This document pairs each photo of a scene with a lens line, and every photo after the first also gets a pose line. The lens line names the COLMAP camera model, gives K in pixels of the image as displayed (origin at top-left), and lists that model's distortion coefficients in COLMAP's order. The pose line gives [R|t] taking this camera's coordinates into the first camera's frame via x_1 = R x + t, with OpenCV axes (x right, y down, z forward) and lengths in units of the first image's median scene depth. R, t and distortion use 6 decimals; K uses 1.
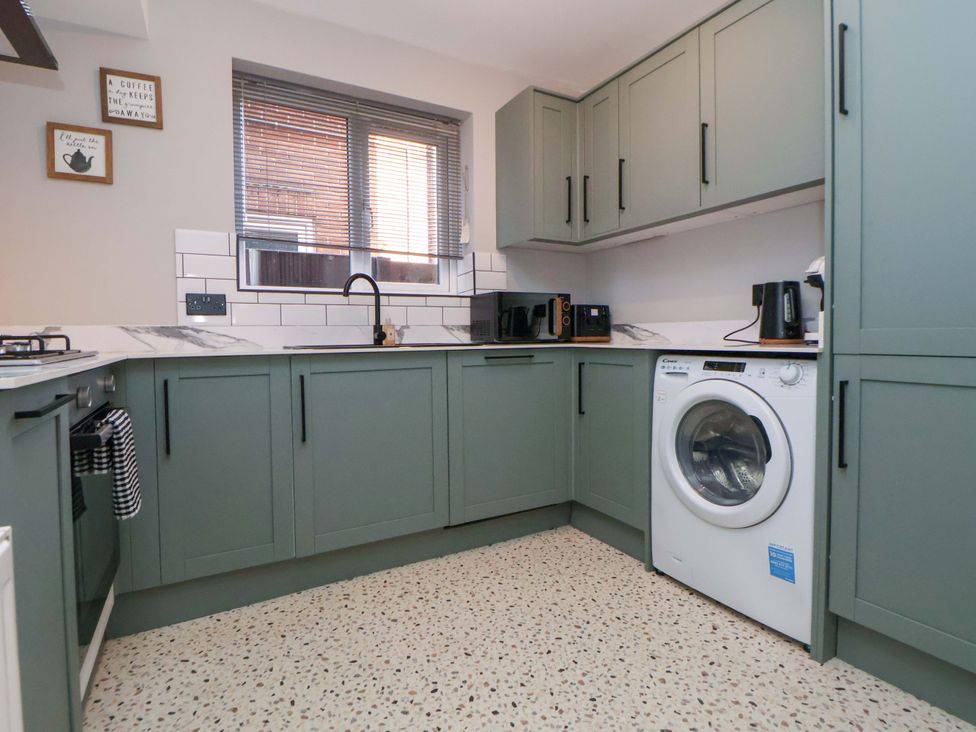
lens RADIAL K [[504.6, 0, 484.2], [0, 504.6, 358.8], [0, 0, 1]] dist [-0.000817, -0.014890]
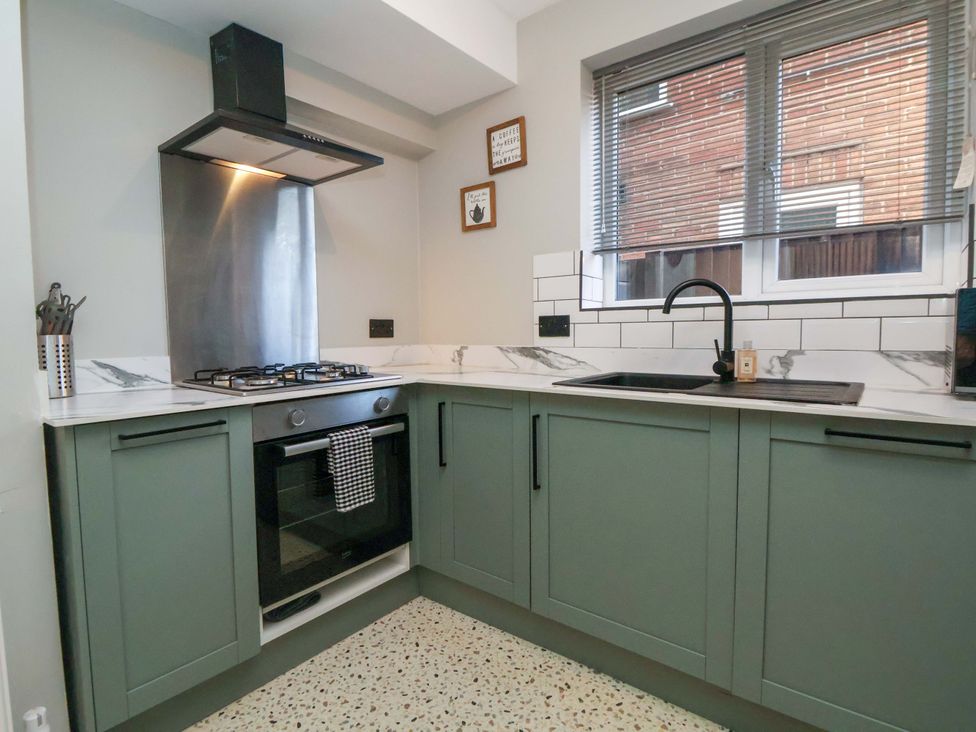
lens RADIAL K [[509.3, 0, 476.9], [0, 509.3, 366.5], [0, 0, 1]] dist [-0.001690, -0.002426]
pose [[0.362795, 0.077084, -0.928675, 0.377633], [-0.033732, 0.997006, 0.069578, -0.098815], [0.931258, 0.006083, 0.364309, 0.512930]]
